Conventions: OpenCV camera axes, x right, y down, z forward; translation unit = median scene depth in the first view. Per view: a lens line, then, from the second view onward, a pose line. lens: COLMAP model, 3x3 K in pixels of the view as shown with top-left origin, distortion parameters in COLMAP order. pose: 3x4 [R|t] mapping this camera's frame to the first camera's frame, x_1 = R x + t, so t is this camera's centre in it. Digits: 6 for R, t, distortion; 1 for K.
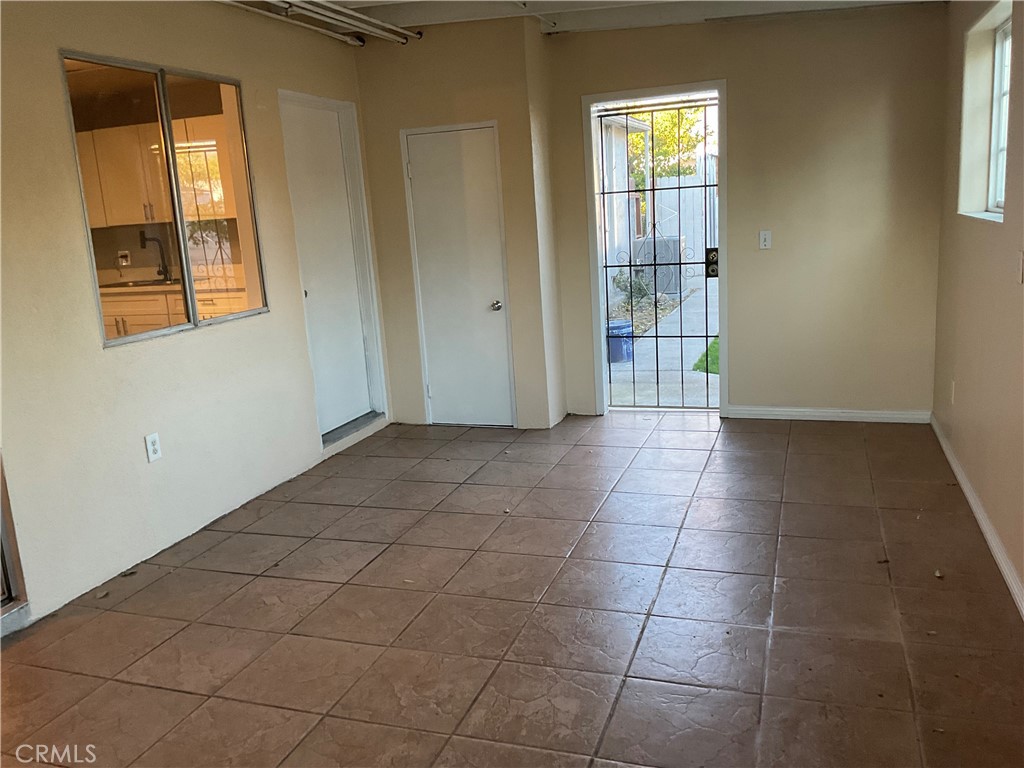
lens RADIAL K [[842.2, 0, 512.0], [0, 842.2, 384.0], [0, 0, 1]] dist [0.111381, -0.222077]
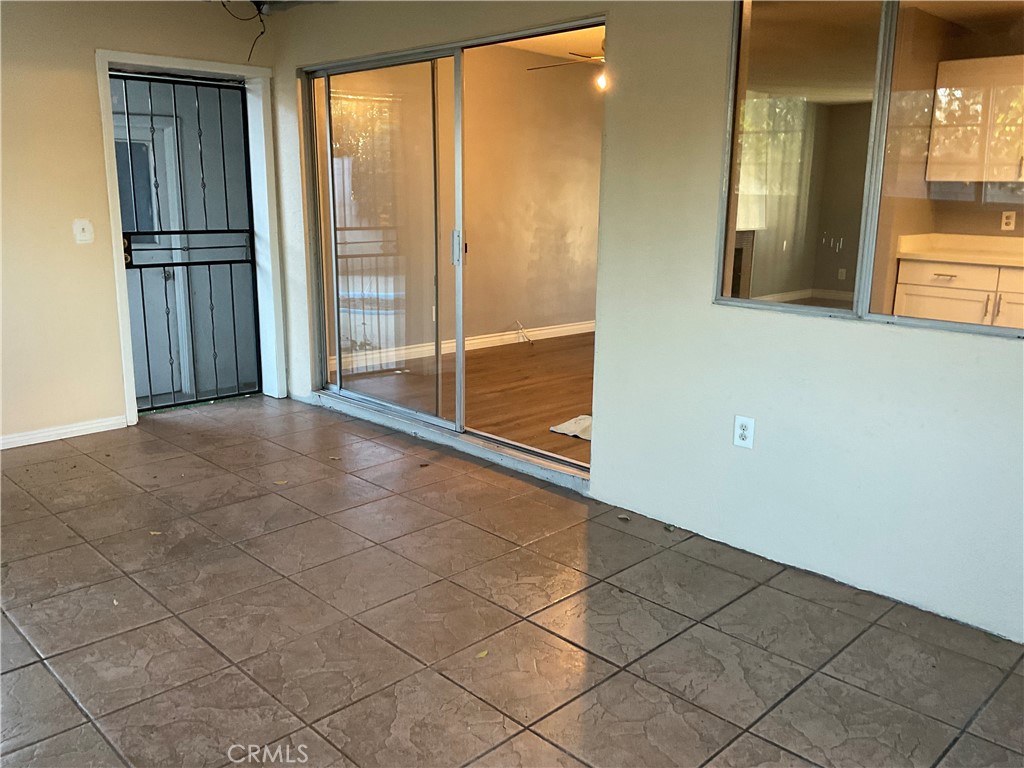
lens RADIAL K [[844.3, 0, 507.8], [0, 844.3, 382.5], [0, 0, 1]] dist [0.115042, -0.237472]
pose [[-0.441260, 0.253604, -0.860799, 0.402178], [-0.169123, 0.918545, 0.357313, -0.232687], [0.881298, 0.303248, -0.362427, 1.056239]]
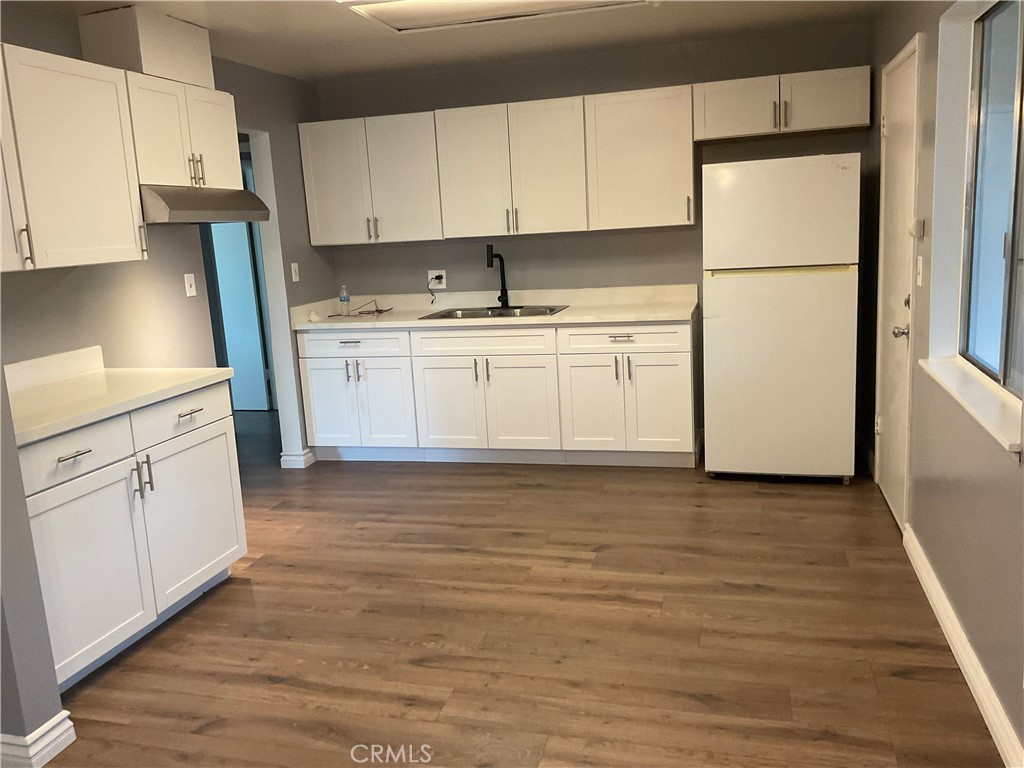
lens RADIAL K [[842.2, 0, 512.0], [0, 842.2, 384.0], [0, 0, 1]] dist [0.111381, -0.222077]
pose [[0.997548, -0.006362, 0.069696, -0.803123], [0.008058, 0.999678, -0.024075, -0.061041], [-0.069521, 0.024578, 0.997278, 0.420614]]
